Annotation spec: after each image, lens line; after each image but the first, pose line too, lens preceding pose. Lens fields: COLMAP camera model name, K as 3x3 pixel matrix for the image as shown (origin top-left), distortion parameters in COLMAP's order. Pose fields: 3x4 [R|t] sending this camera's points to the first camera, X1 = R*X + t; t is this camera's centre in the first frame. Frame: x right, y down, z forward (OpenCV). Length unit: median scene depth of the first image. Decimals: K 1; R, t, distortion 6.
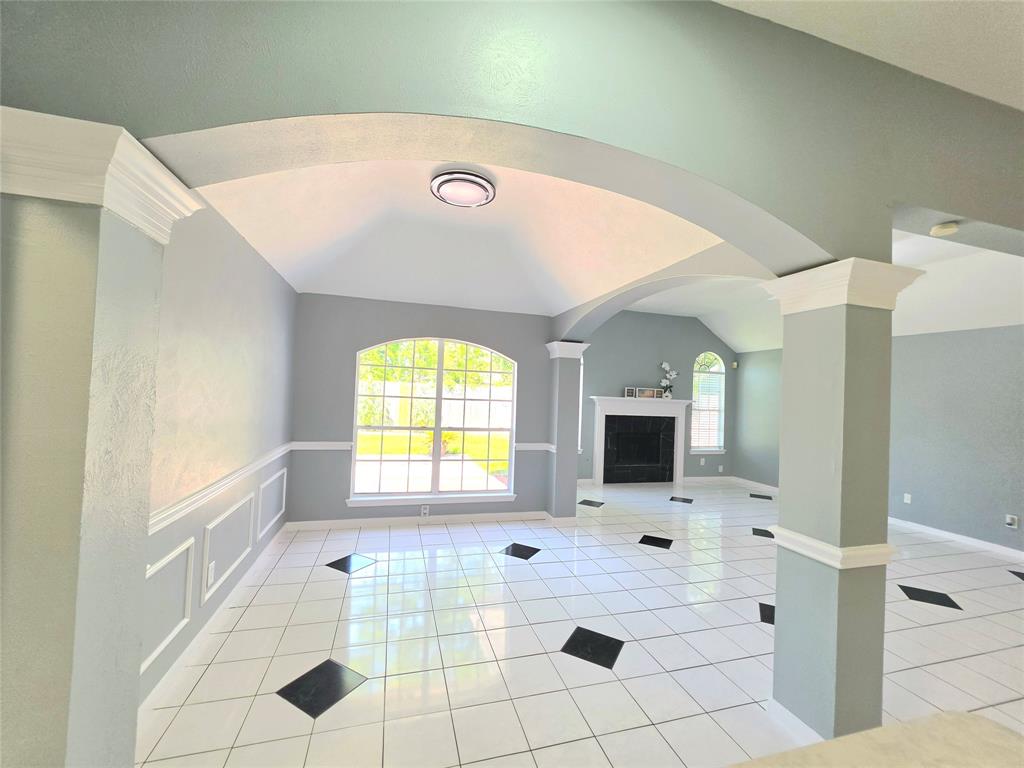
lens RADIAL K [[411.1, 0, 507.0], [0, 411.1, 382.8], [0, 0, 1]] dist [0.002819, -0.000574]
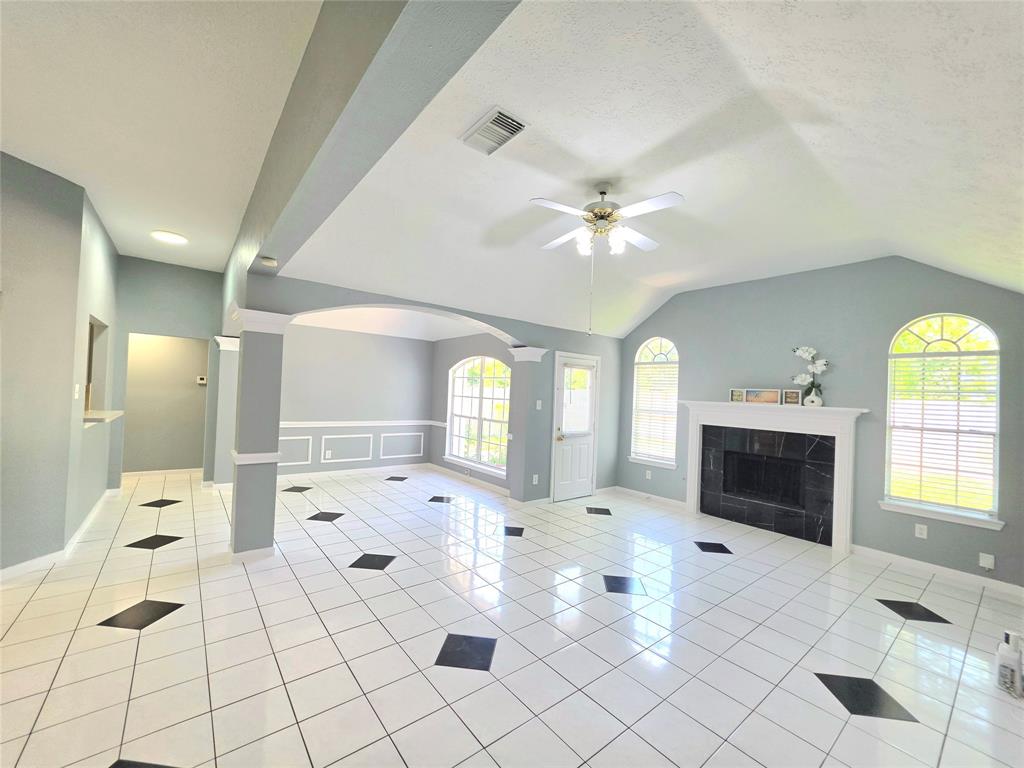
lens RADIAL K [[411.1, 0, 506.0], [0, 411.1, 385.2], [0, 0, 1]] dist [0.002819, -0.000574]
pose [[0.386169, -0.037026, -0.921684, 0.786418], [0.000247, 0.999198, -0.040037, 0.033205], [0.922428, 0.015234, 0.385869, 0.341632]]
